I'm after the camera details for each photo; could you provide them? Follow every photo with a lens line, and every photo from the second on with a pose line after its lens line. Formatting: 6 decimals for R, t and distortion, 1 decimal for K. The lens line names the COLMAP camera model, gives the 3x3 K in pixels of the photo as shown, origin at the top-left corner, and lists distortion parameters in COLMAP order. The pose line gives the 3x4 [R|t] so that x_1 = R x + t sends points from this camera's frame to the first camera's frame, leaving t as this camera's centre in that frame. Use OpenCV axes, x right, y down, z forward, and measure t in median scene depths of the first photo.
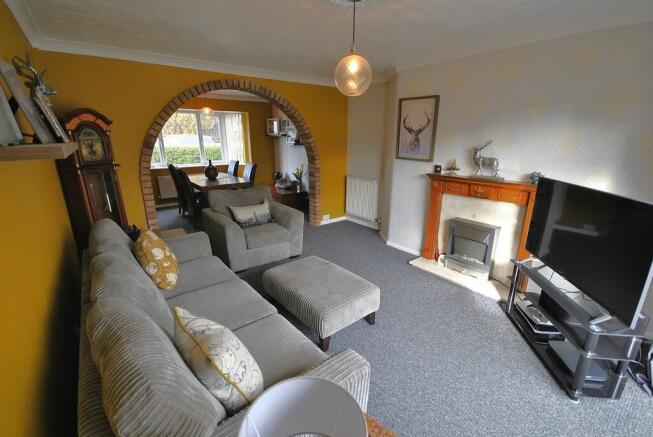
lens RADIAL K [[289.2, 0, 332.0], [0, 289.2, 221.0], [0, 0, 1]] dist [0.001996, -0.010429]
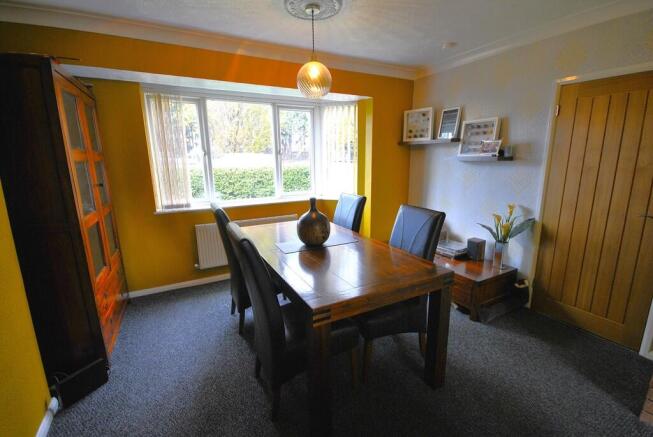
lens RADIAL K [[296.9, 0, 326.5], [0, 296.9, 218.5], [0, 0, 1]] dist [0.000156, -0.000001]
pose [[0.983038, 0.024957, -0.181694, -0.274720], [-0.039395, 0.996307, -0.076294, -0.127905], [0.179119, 0.082158, 0.980391, 0.509641]]
